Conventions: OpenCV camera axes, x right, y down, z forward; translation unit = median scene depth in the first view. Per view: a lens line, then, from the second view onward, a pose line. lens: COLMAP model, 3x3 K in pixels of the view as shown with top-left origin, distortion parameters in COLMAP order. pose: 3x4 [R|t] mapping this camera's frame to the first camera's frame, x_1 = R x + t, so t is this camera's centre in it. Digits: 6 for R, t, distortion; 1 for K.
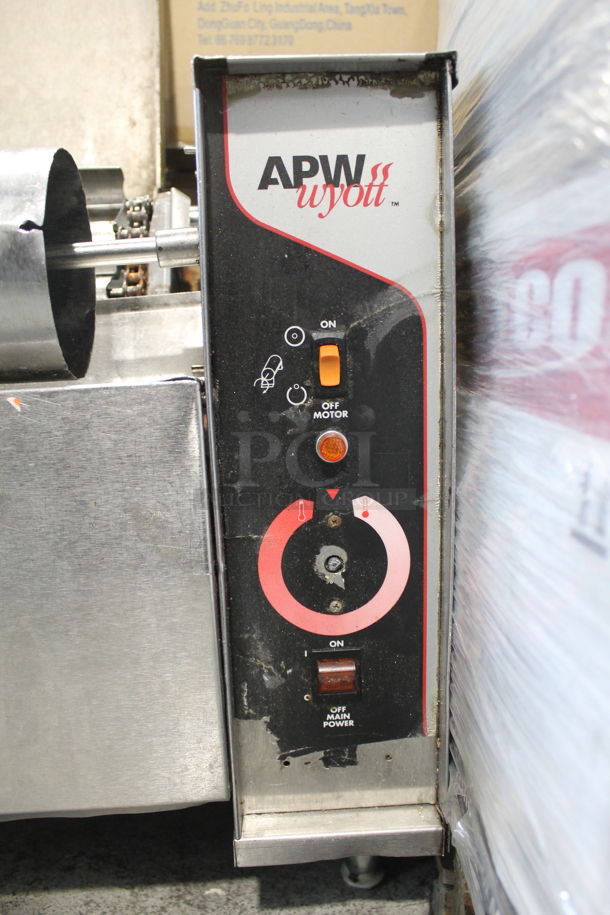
lens RADIAL K [[767.3, 0, 309.6], [0, 767.3, 458.1], [0, 0, 1]] dist [-0.162139, 0.113515]
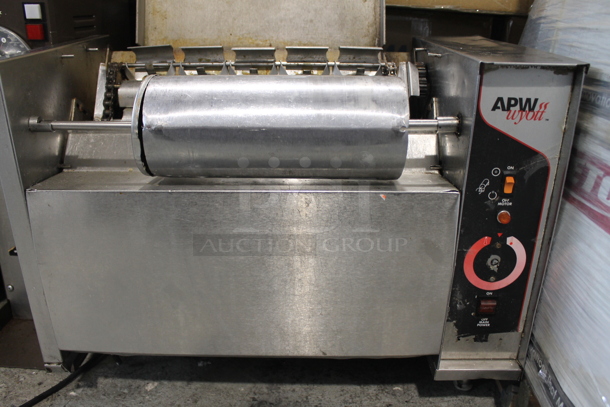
lens RADIAL K [[511.6, 0, 306.2], [0, 511.6, 203.1], [0, 0, 1]] dist [-0.162139, 0.113515]
pose [[0.996824, 0.063133, -0.048538, -0.497511], [-0.053229, 0.981567, 0.183558, -0.302160], [0.059231, -0.180392, 0.981810, -0.540940]]
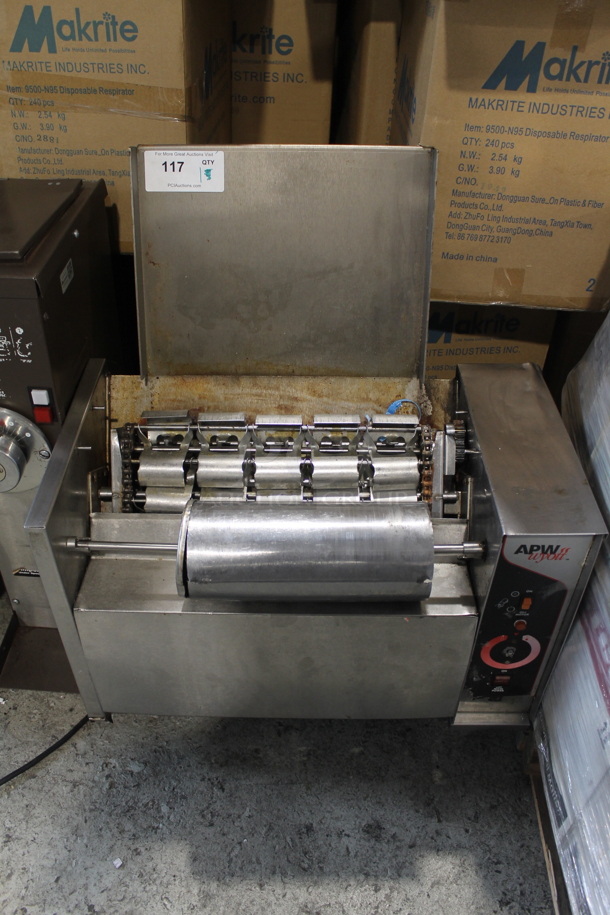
lens RADIAL K [[767.3, 0, 302.7], [0, 767.3, 456.5], [0, 0, 1]] dist [-0.162139, 0.113515]
pose [[0.995978, 0.080142, -0.040055, -0.618848], [-0.051474, 0.877769, 0.476310, -1.615714], [0.073332, -0.472333, 0.878364, -0.960512]]
